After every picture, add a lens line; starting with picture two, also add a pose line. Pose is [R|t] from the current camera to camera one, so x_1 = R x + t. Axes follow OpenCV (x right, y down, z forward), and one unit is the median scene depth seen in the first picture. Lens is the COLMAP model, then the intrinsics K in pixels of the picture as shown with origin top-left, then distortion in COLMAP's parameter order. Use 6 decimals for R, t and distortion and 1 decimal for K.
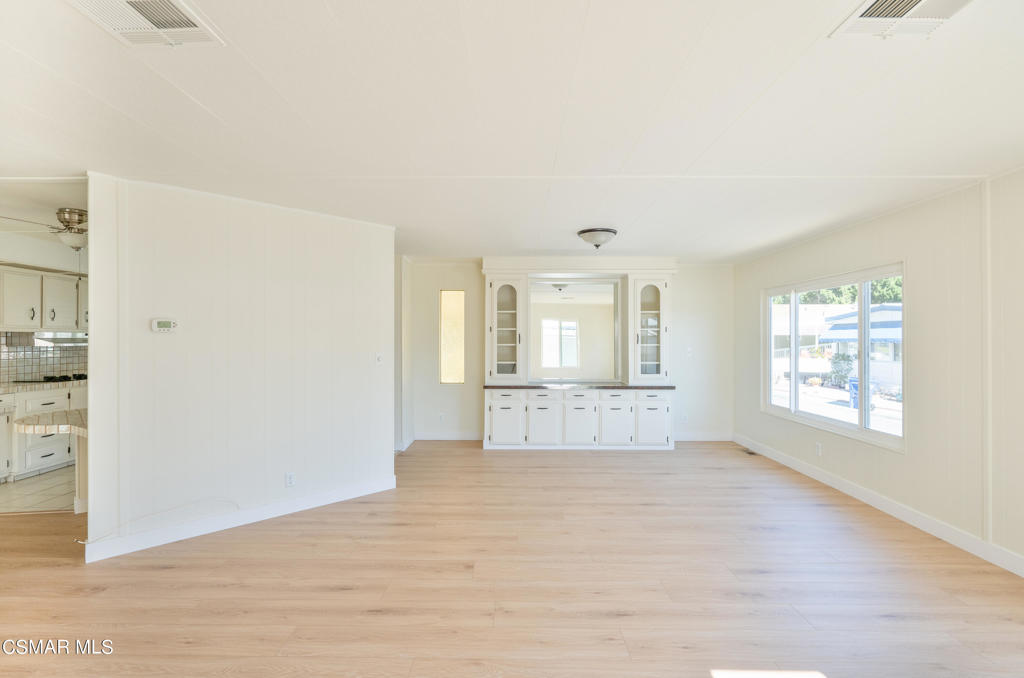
lens RADIAL K [[475.6, 0, 510.6], [0, 475.6, 340.2], [0, 0, 1]] dist [0.000130, 0.002030]
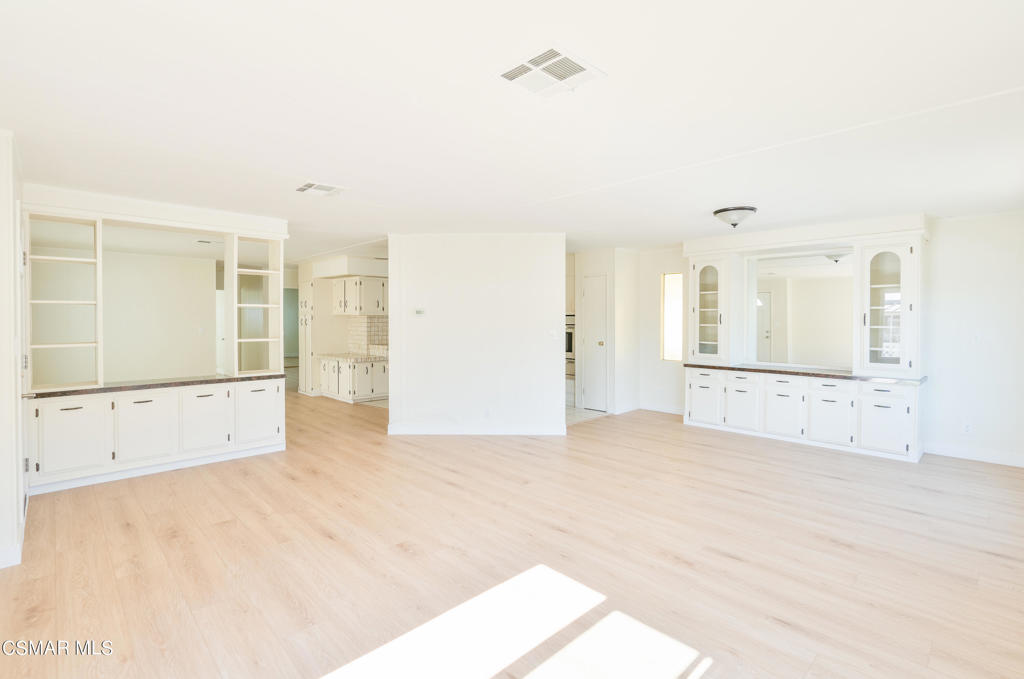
lens RADIAL K [[475.6, 0, 513.9], [0, 475.6, 319.6], [0, 0, 1]] dist [0.000130, 0.002030]
pose [[0.707936, 0.000413, -0.706277, 0.423049], [-0.000248, 1.000000, 0.000335, -0.002465], [0.706277, -0.000062, 0.707936, -0.009692]]
